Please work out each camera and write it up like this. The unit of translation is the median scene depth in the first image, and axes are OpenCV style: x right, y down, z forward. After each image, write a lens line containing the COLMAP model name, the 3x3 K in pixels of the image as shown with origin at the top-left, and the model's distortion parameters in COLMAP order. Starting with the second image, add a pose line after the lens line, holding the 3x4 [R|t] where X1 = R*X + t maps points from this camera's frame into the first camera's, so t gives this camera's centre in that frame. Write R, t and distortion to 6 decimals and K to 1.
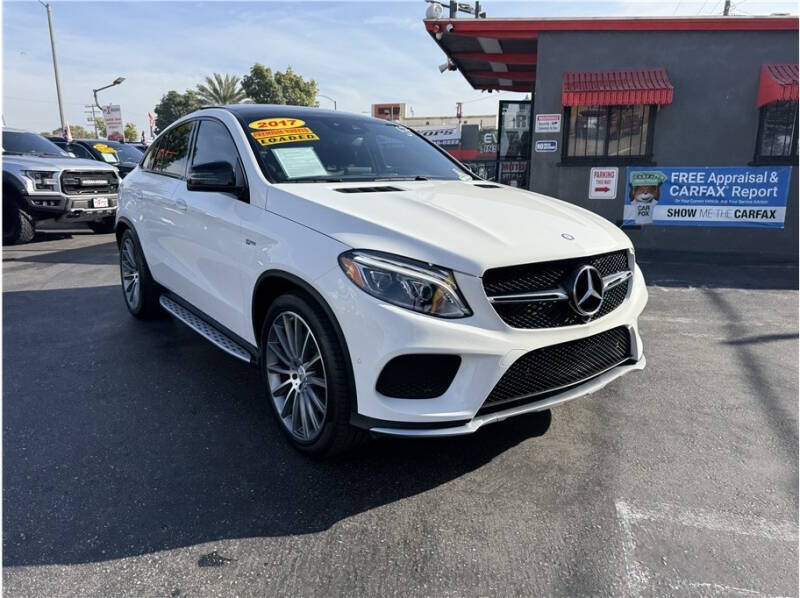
lens RADIAL K [[575.1, 0, 386.2], [0, 575.1, 312.7], [0, 0, 1]] dist [0.001071, -0.005004]
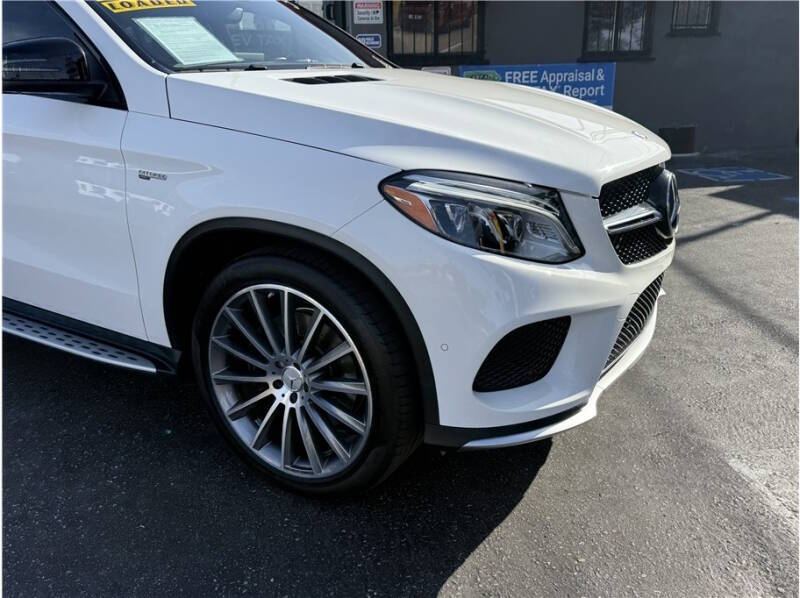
lens RADIAL K [[646.7, 0, 402.8], [0, 646.7, 314.8], [0, 0, 1]] dist [0.087320, -0.172990]
pose [[0.914087, -0.152951, 0.375567, -0.094174], [0.114399, 0.985787, 0.123031, -0.012084], [-0.389047, -0.069496, 0.918593, 0.094389]]
